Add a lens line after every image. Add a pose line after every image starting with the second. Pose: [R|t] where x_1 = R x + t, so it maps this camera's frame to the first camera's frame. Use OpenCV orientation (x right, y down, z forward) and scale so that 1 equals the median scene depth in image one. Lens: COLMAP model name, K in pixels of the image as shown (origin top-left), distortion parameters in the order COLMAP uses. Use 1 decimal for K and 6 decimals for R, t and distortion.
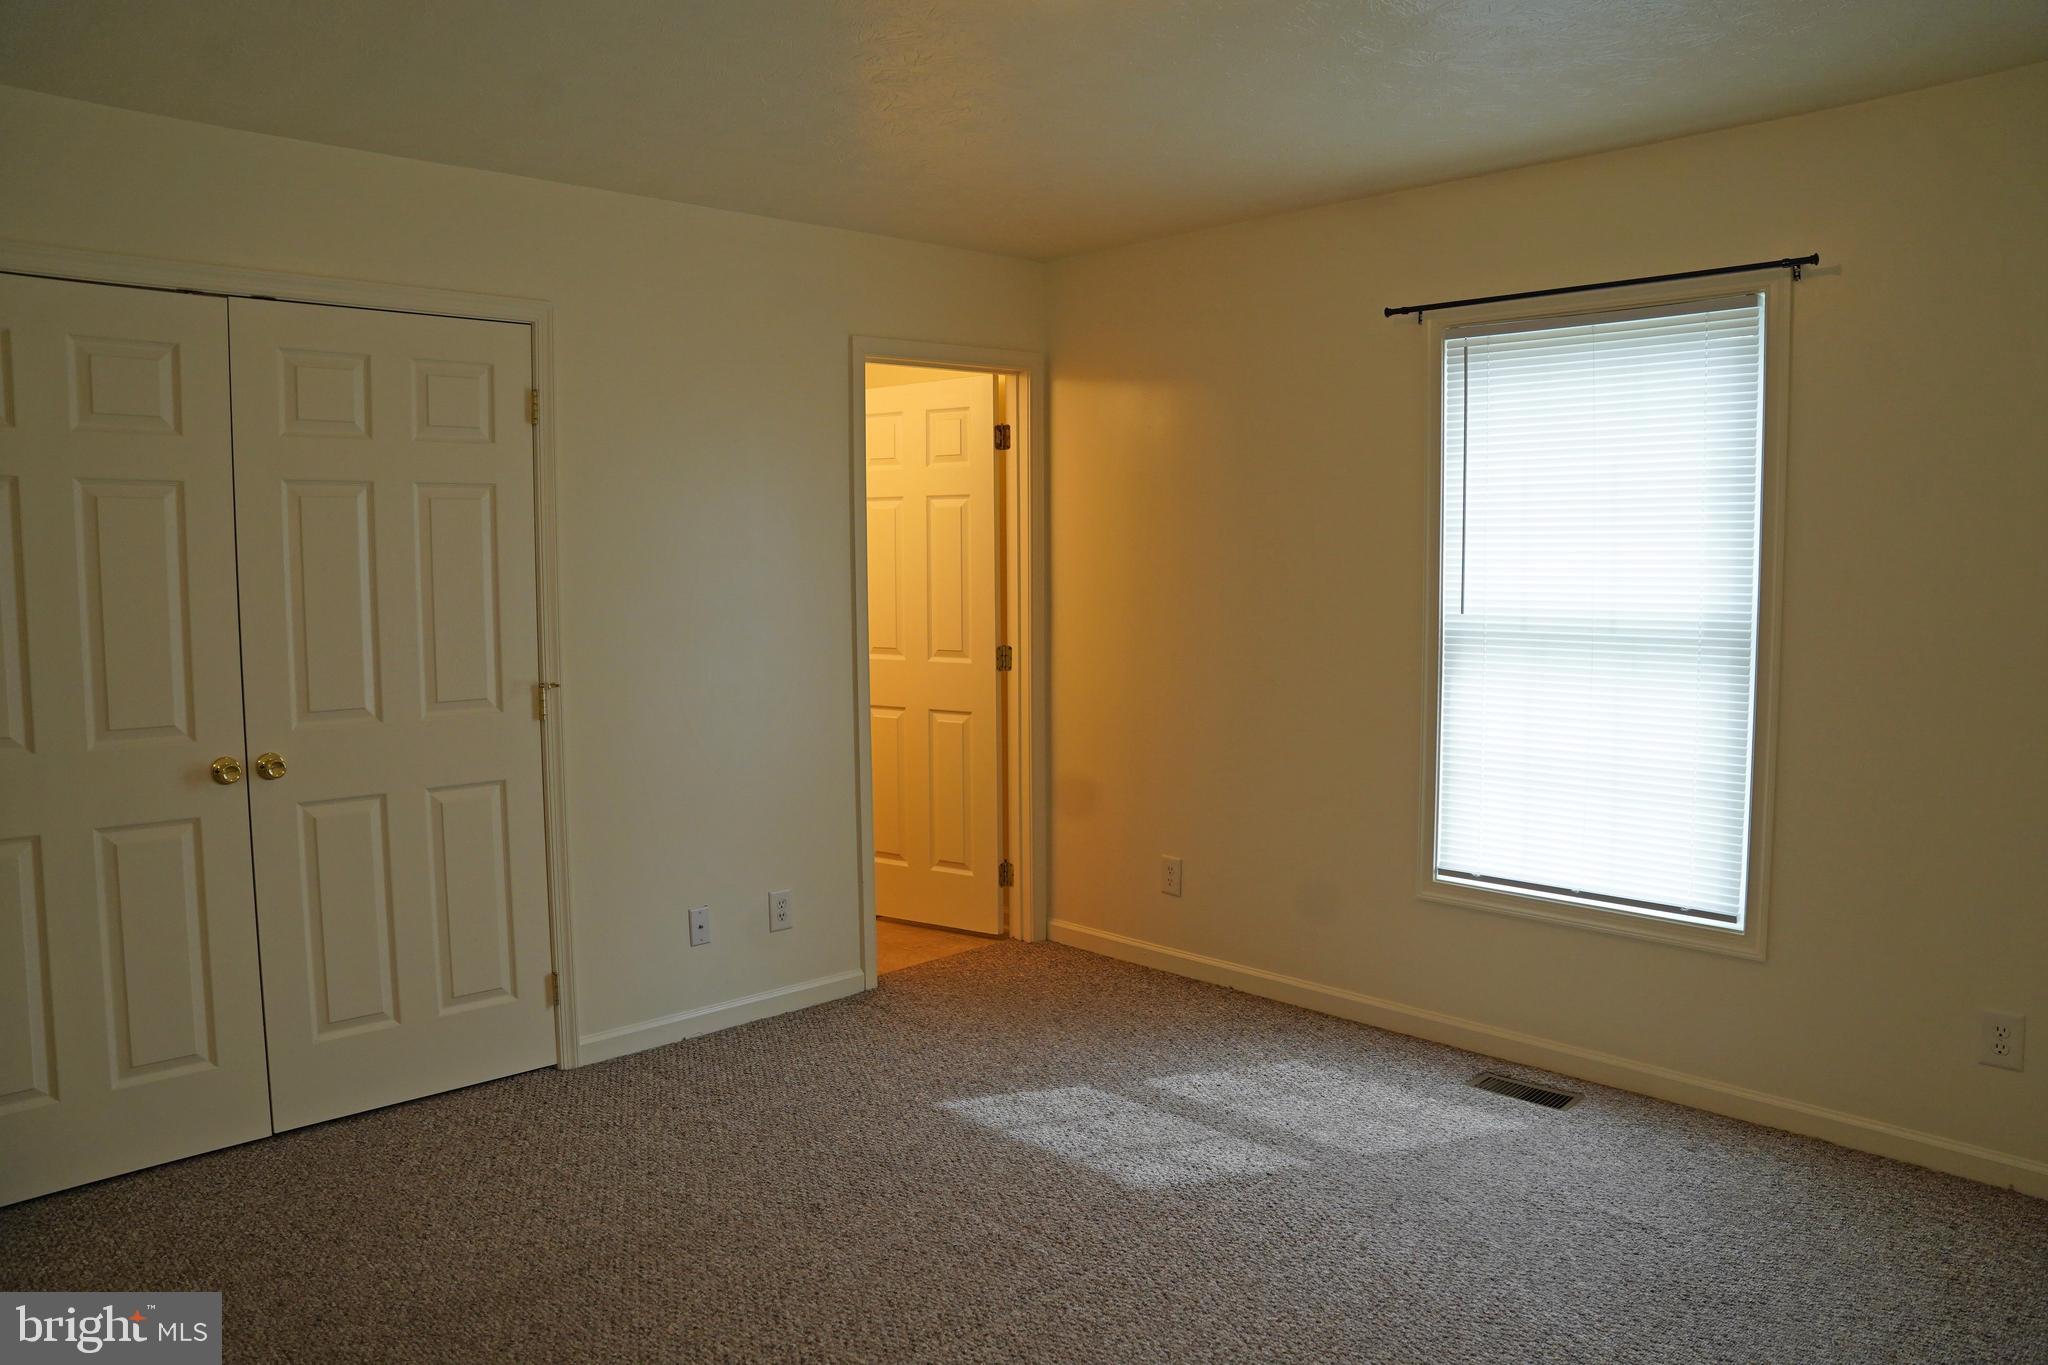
lens RADIAL K [[1435.2, 0, 1024.0], [0, 1435.2, 682.5], [0, 0, 1]] dist [-0.172553, 0.134105]
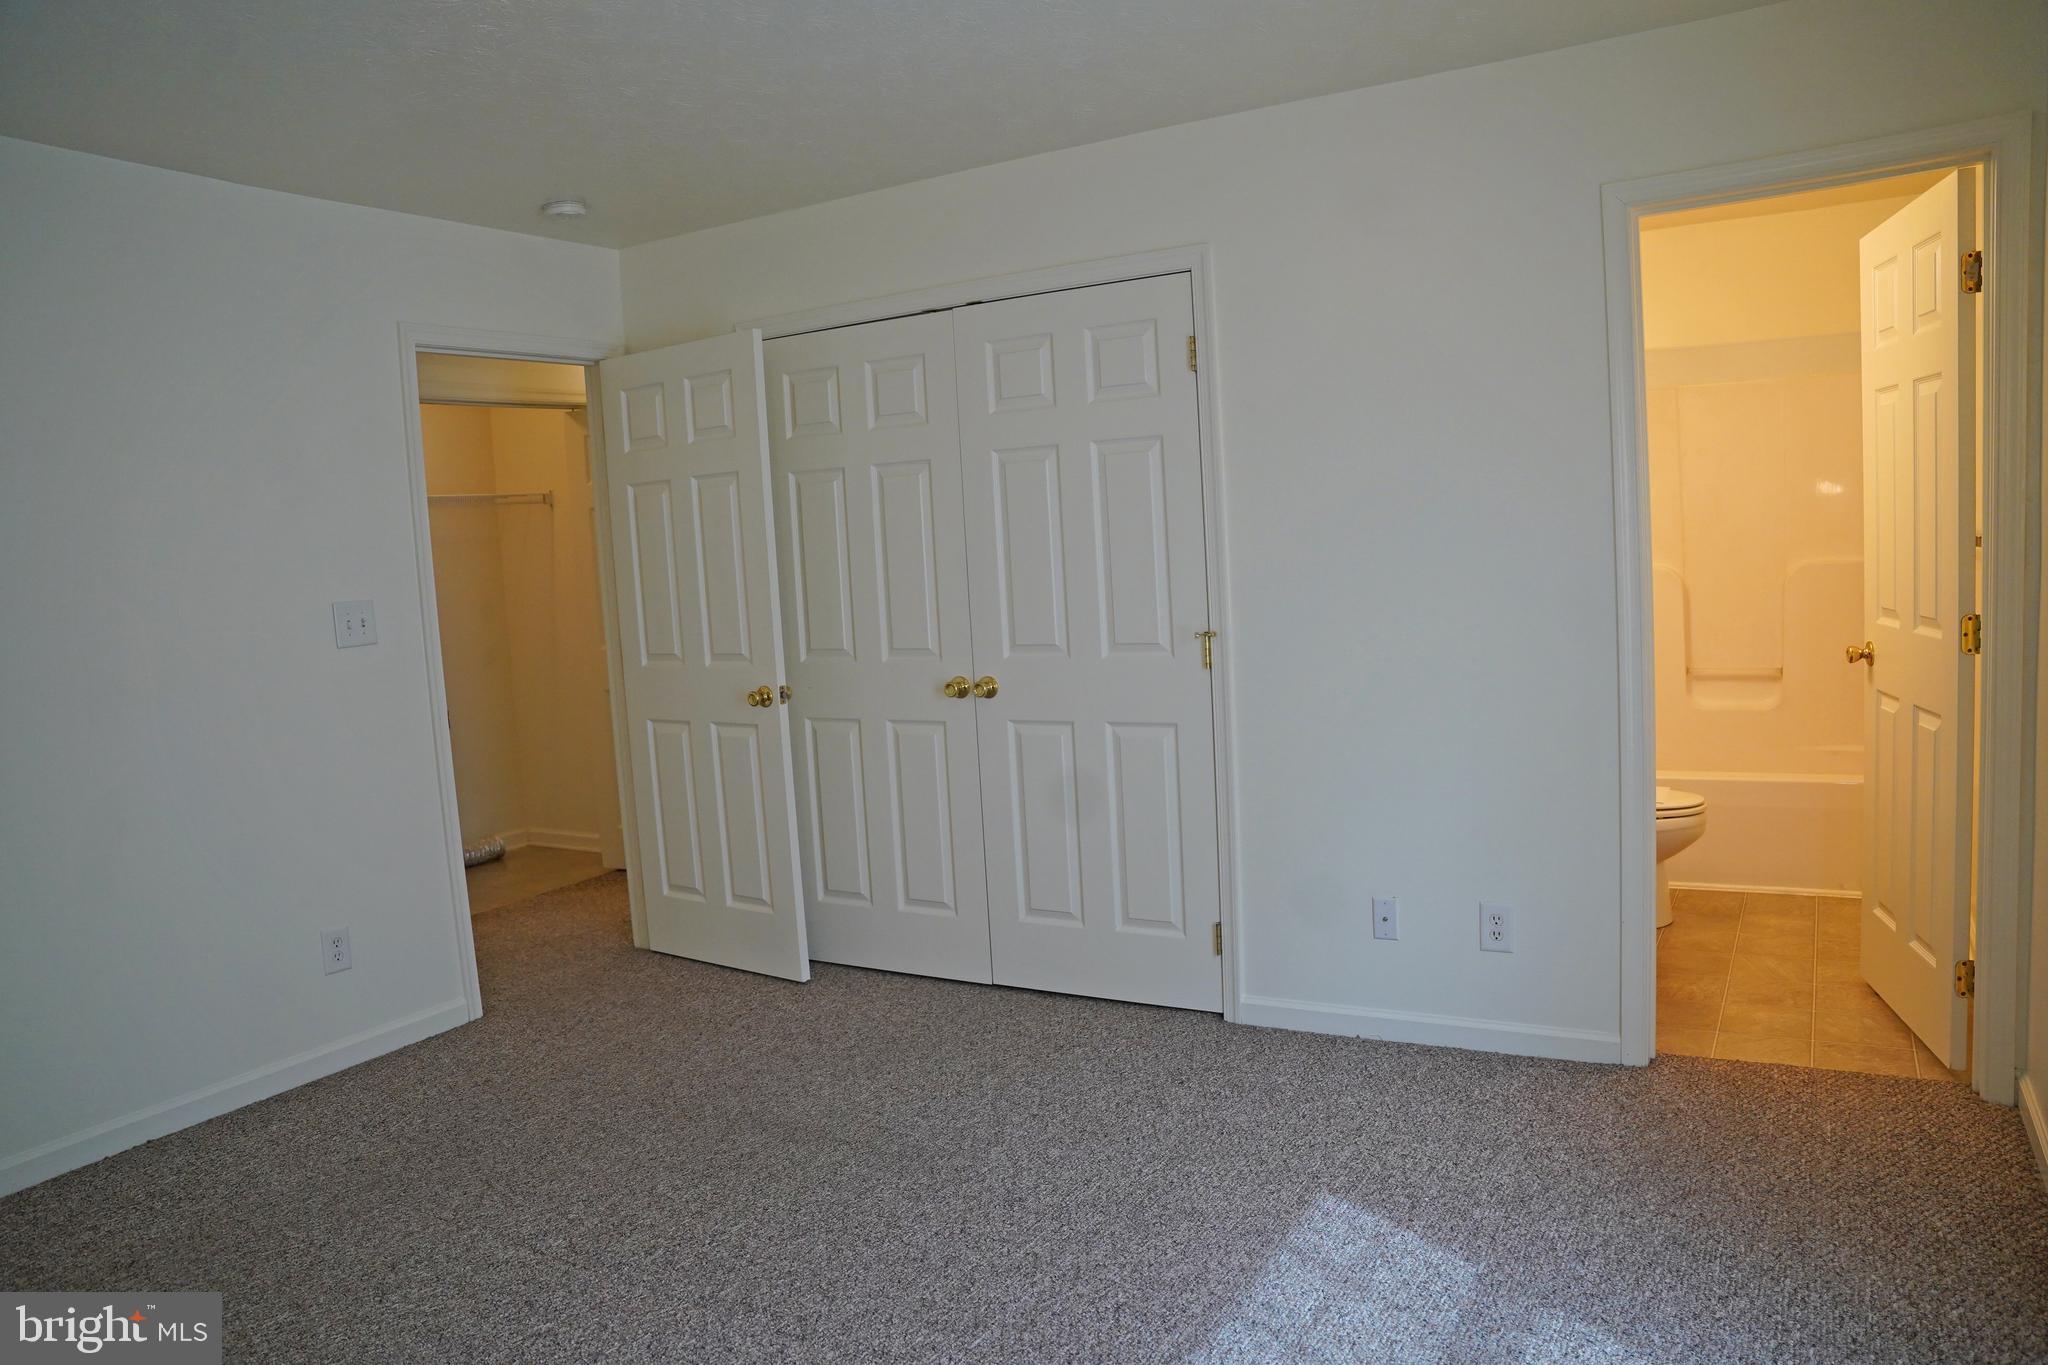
lens RADIAL K [[1435.2, 0, 1024.0], [0, 1435.2, 682.5], [0, 0, 1]] dist [-0.172553, 0.134105]
pose [[0.261927, 0.092645, -0.960631, 0.597657], [-0.027092, 0.995695, 0.088639, -0.050047], [0.964707, 0.002808, 0.263309, 0.609304]]
